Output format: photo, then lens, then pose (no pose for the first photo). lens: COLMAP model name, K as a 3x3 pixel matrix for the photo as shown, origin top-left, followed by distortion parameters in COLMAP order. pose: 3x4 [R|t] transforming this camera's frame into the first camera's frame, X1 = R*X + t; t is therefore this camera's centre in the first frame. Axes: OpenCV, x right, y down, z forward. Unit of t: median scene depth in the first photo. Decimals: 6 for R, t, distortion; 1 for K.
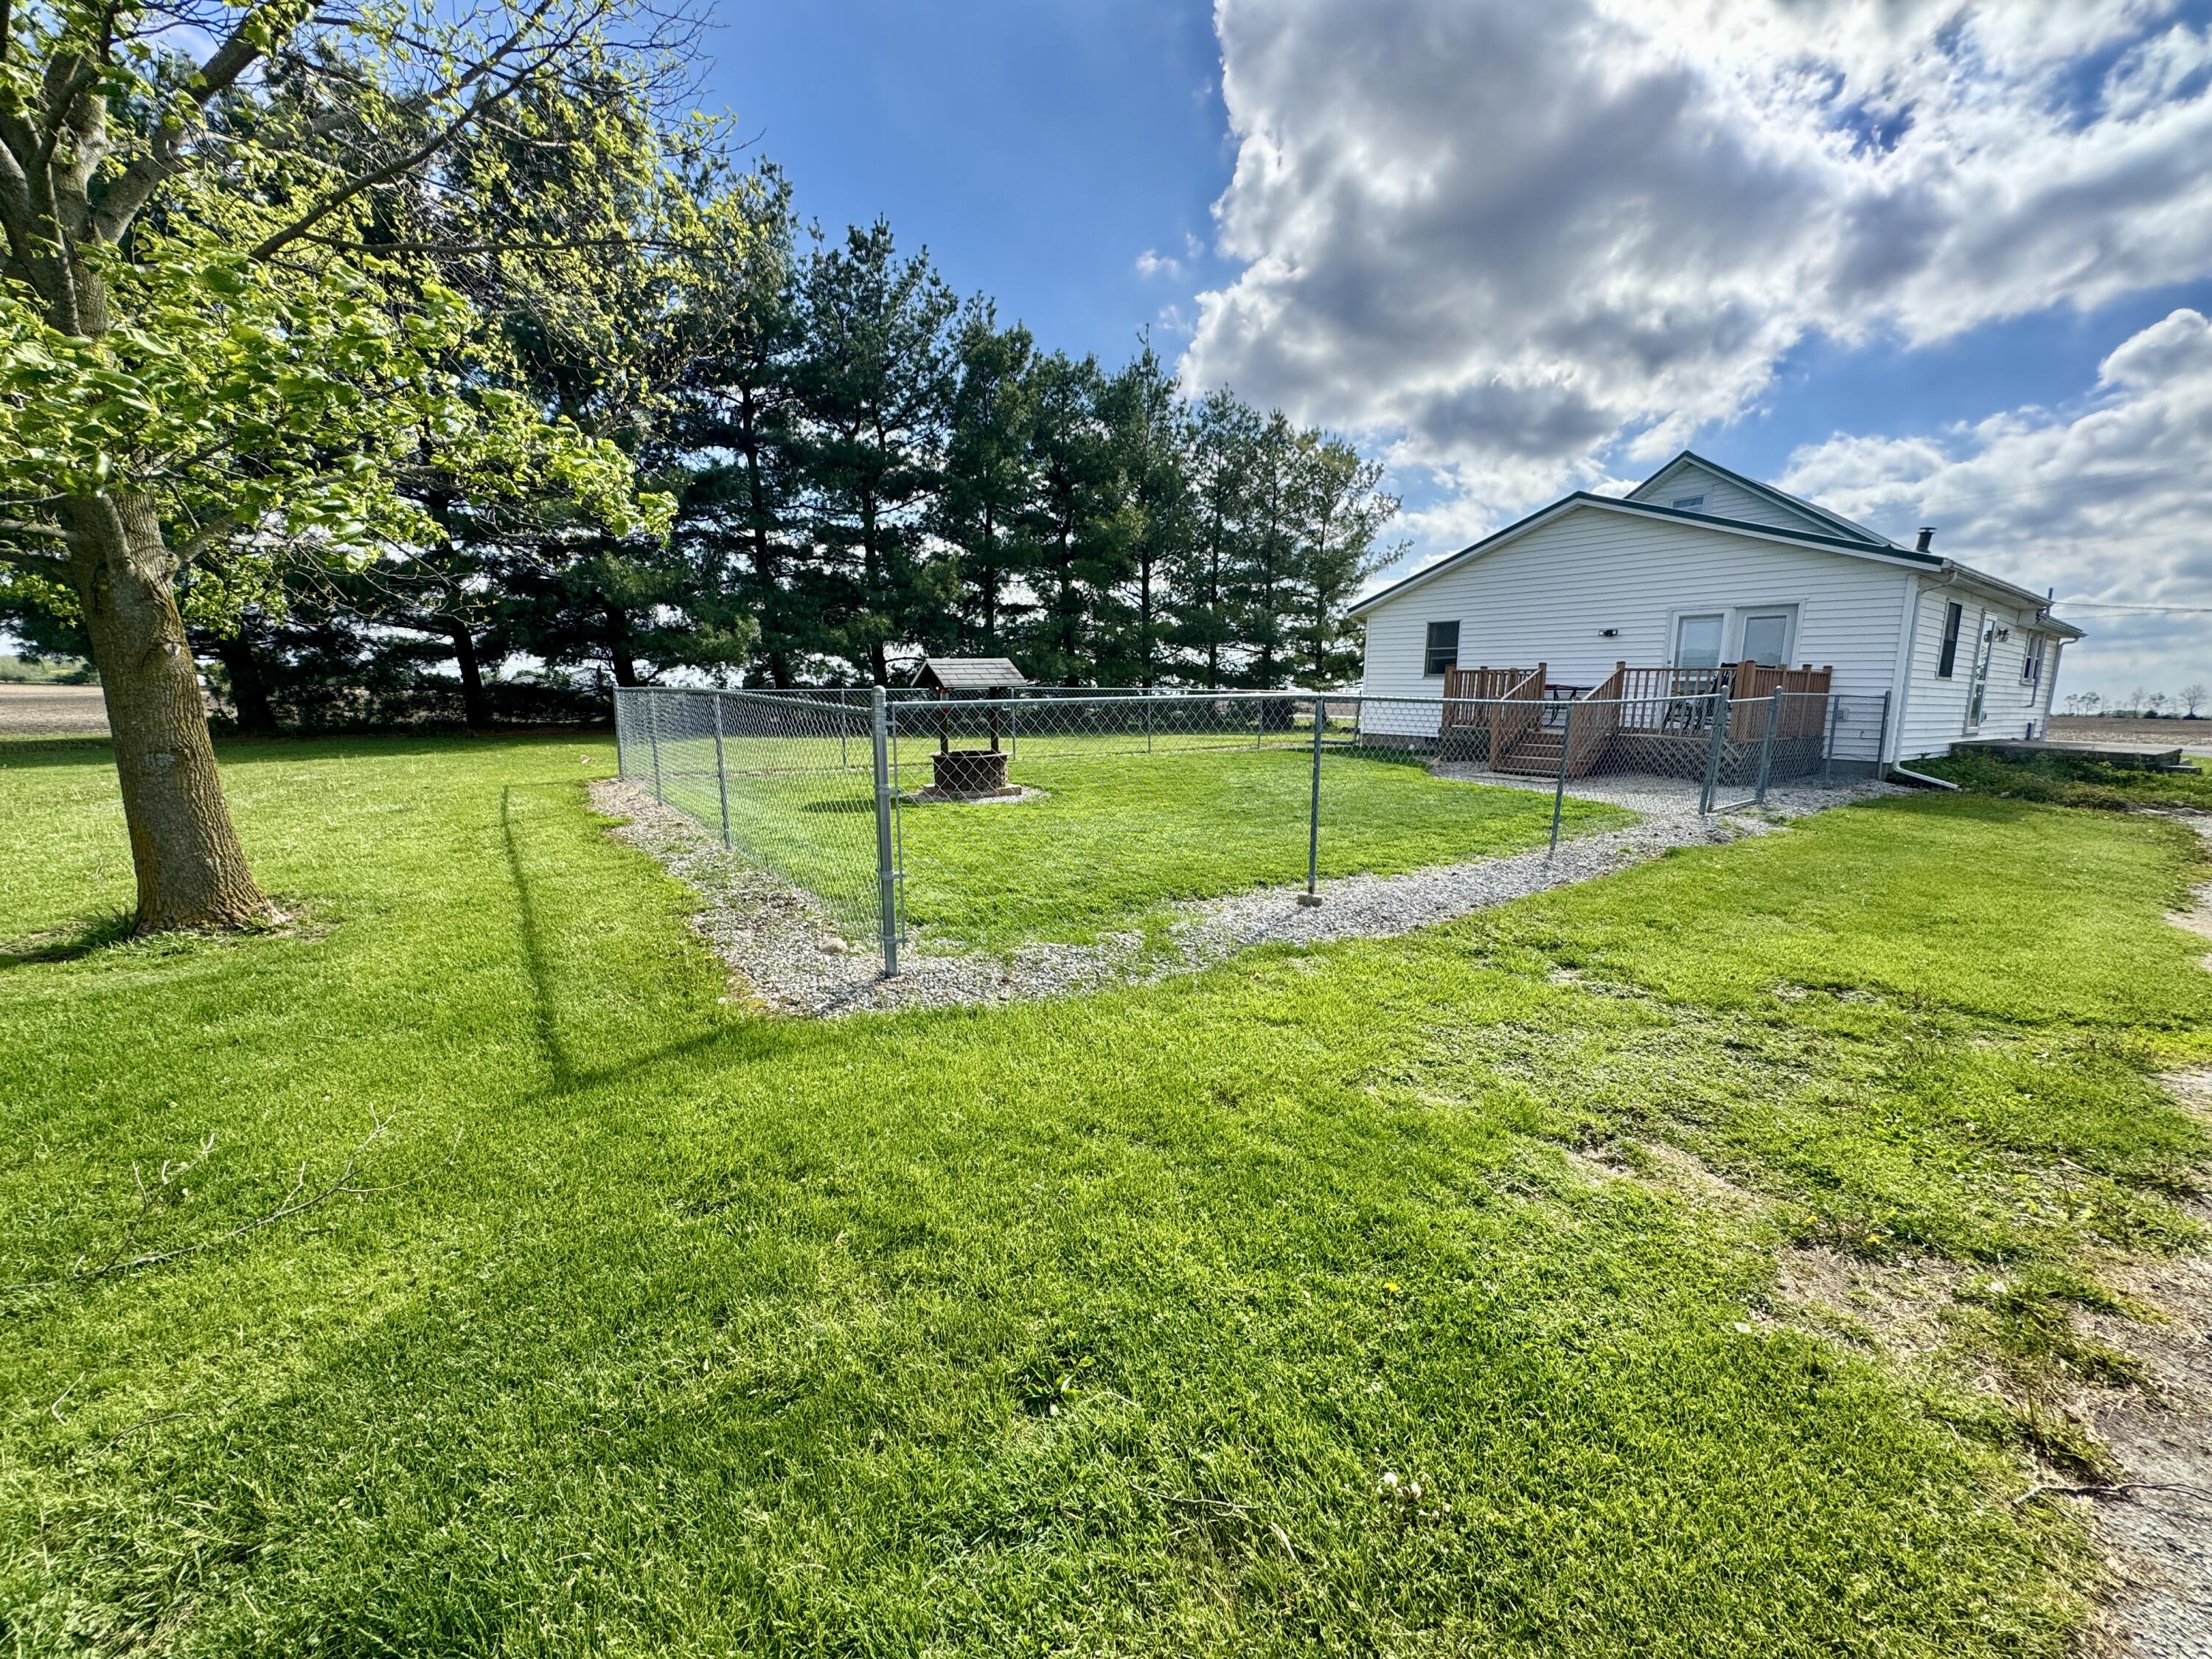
lens RADIAL K [[885.6, 0, 1098.5], [0, 885.6, 866.8], [0, 0, 1]] dist [-0.001339, 0.000520]
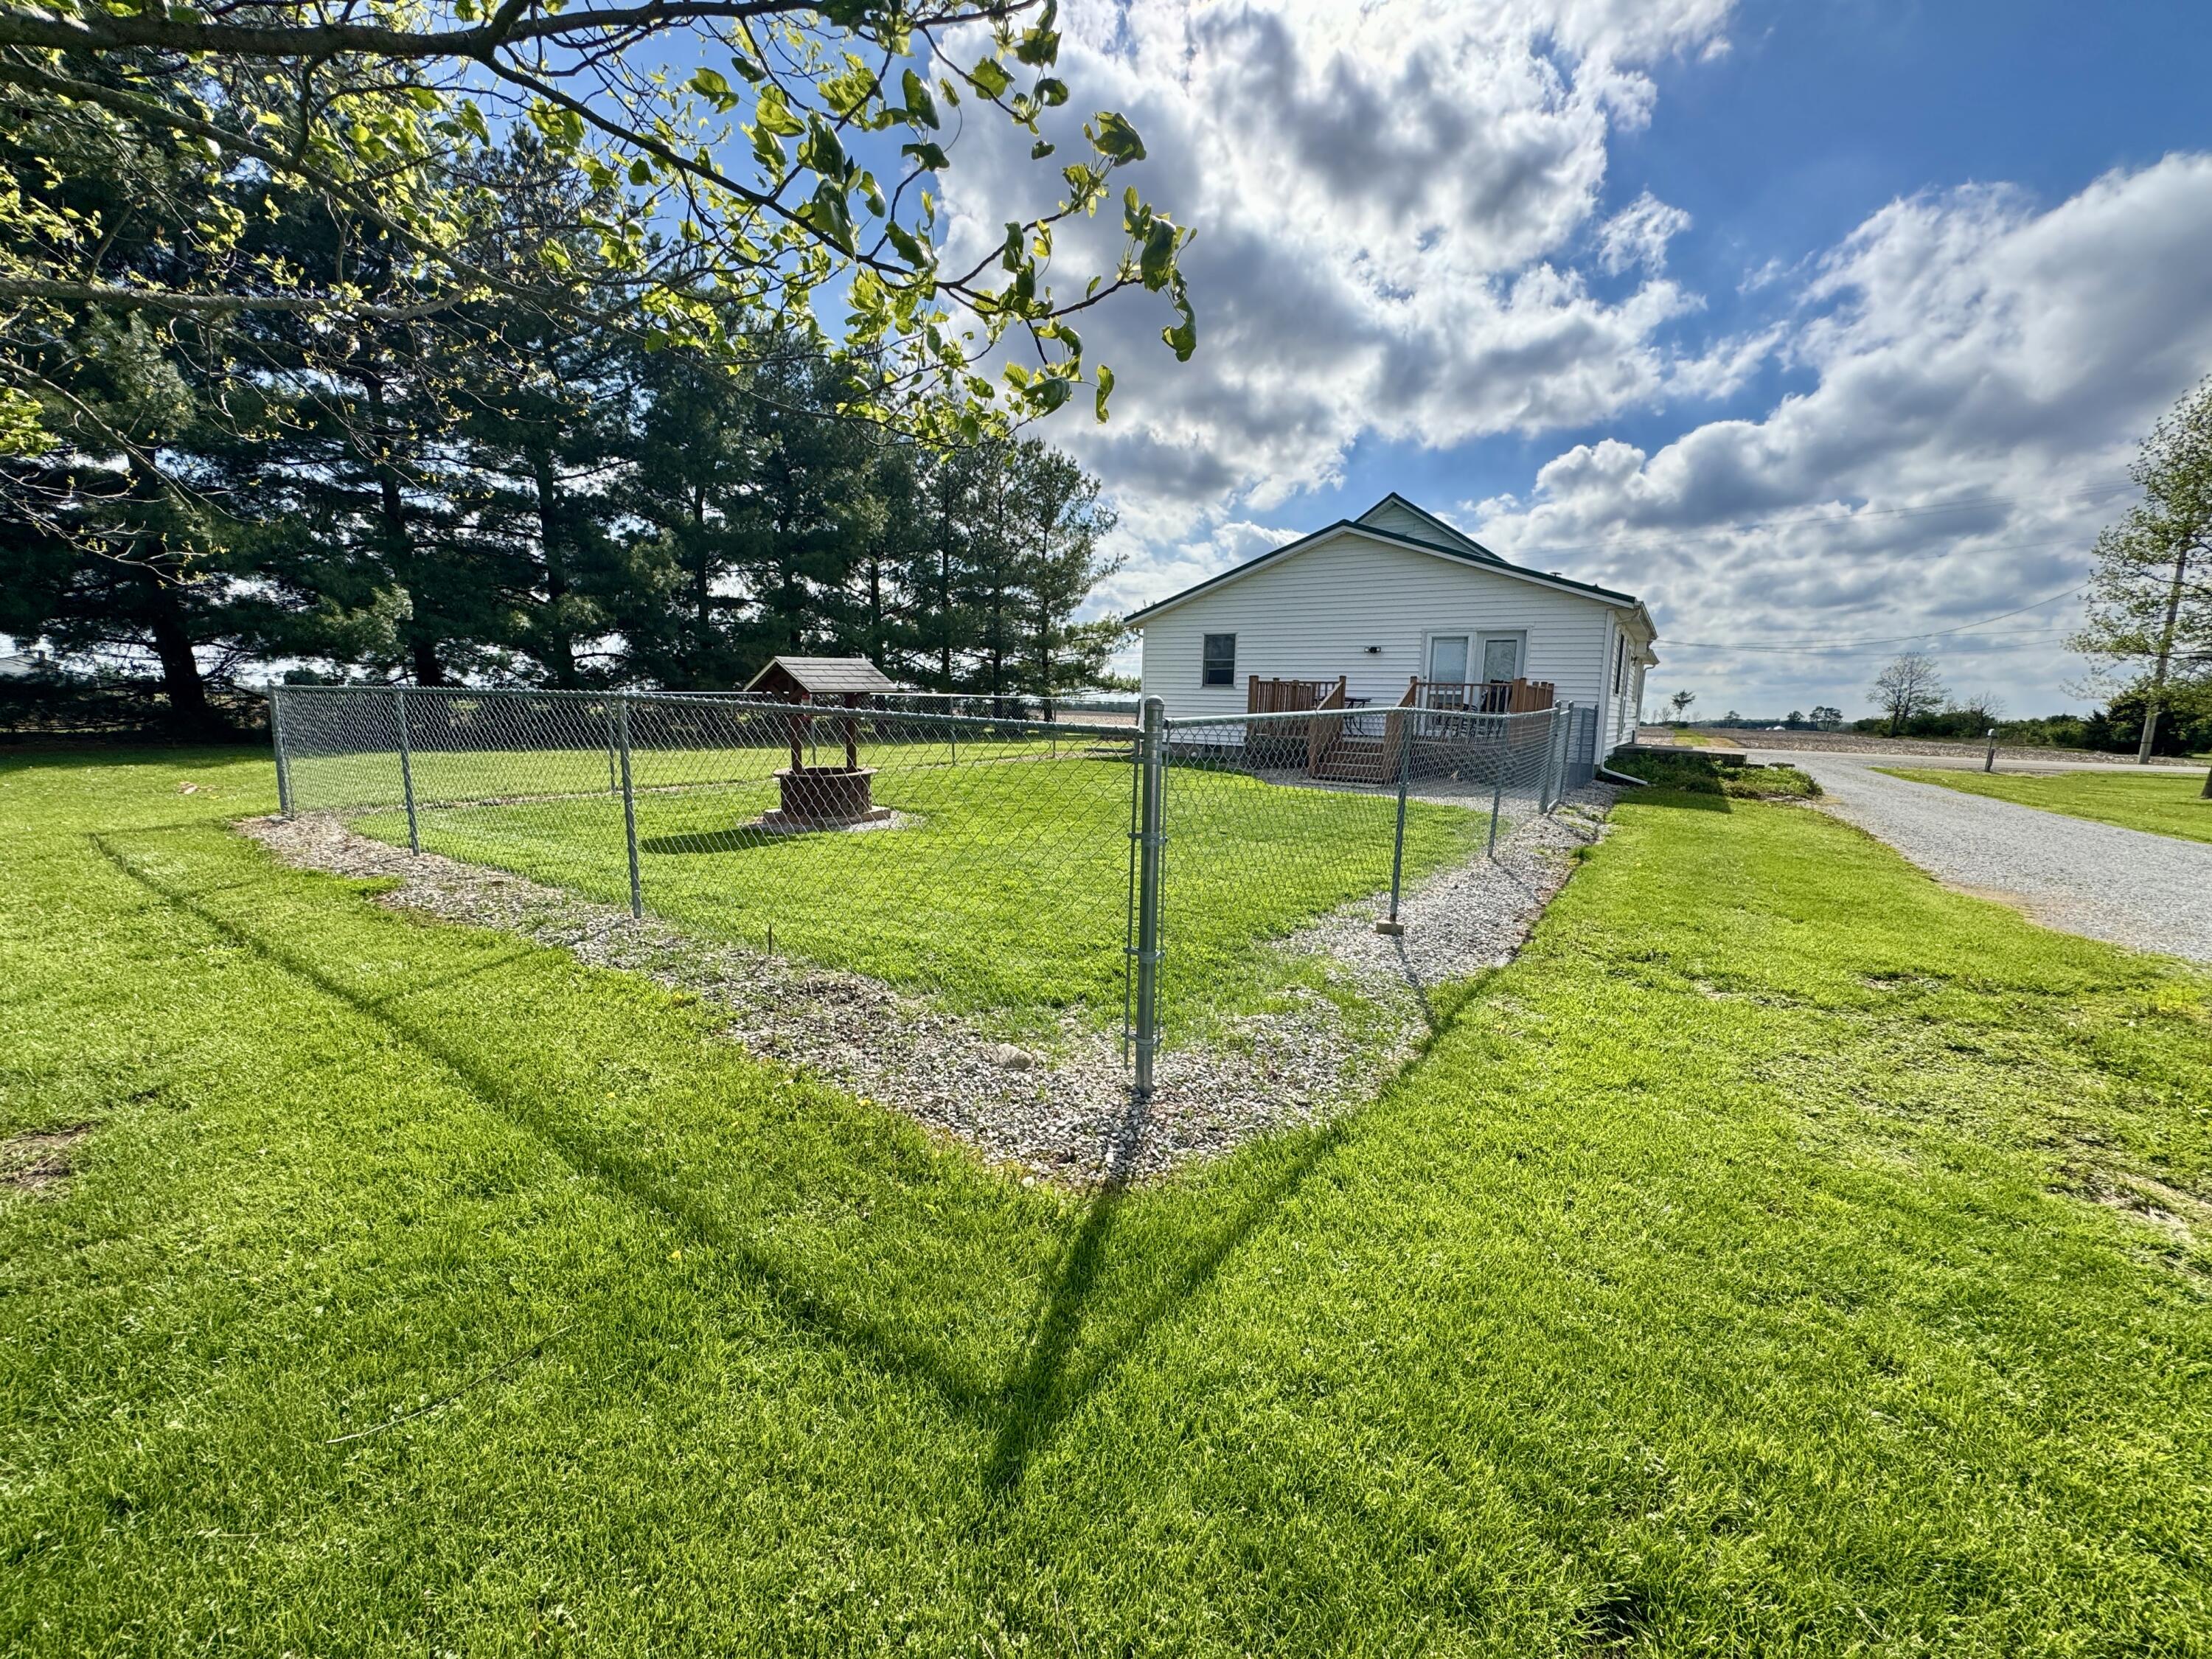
lens RADIAL K [[885.6, 0, 1098.5], [0, 885.6, 866.8], [0, 0, 1]] dist [-0.001339, 0.000520]
pose [[0.934430, -0.056057, 0.351708, -0.088762], [0.058600, 0.998276, 0.003420, -0.011409], [-0.351293, 0.017414, 0.936104, 0.057386]]
